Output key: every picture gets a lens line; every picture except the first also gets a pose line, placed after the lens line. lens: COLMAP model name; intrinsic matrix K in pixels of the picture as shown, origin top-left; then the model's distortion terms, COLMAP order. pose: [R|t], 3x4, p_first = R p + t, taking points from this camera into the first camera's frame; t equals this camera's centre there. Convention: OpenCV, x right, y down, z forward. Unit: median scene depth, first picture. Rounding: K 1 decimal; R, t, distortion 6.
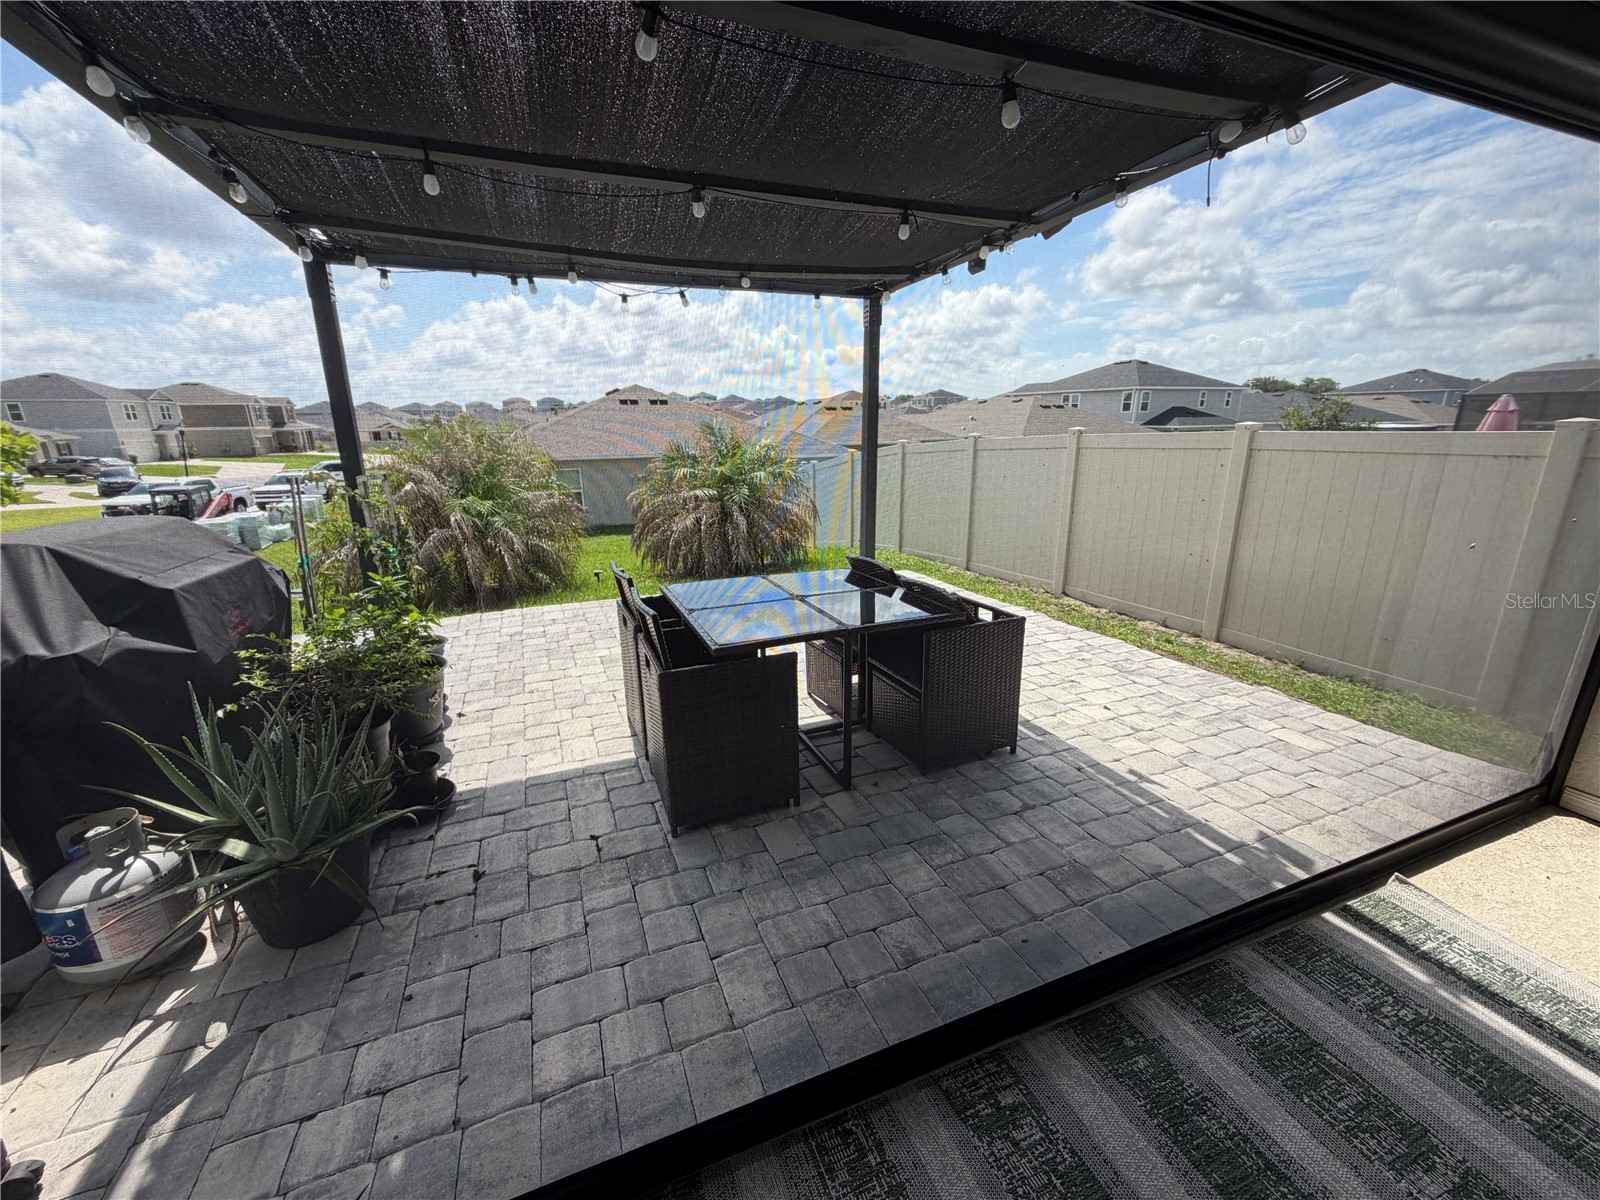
lens RADIAL K [[638.1, 0, 797.5], [0, 638.1, 600.7], [0, 0, 1]] dist [0.000269, 0.000228]
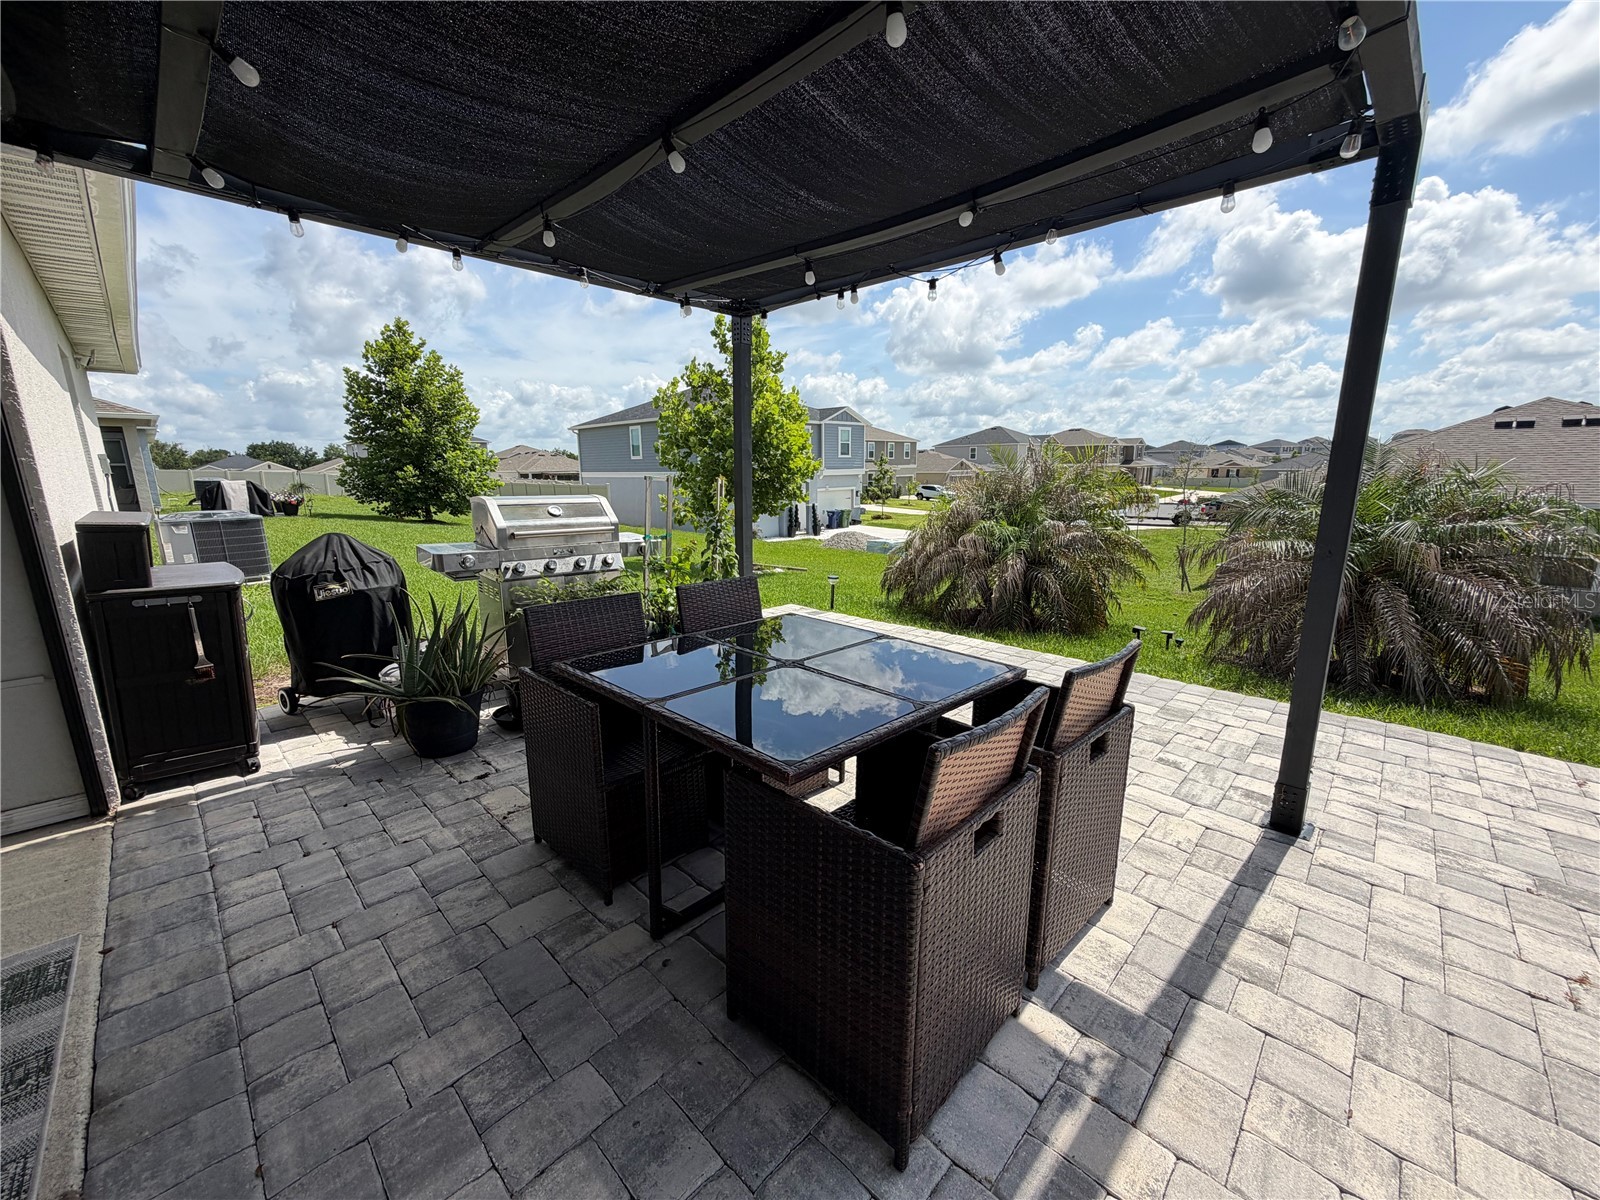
lens RADIAL K [[638.1, 0, 796.2], [0, 638.1, 600.1], [0, 0, 1]] dist [0.000269, 0.000228]
pose [[0.397261, 0.195313, -0.896681, 0.643875], [-0.246450, 0.963903, 0.100769, -0.150549], [0.883995, 0.180955, 0.431056, 0.730841]]
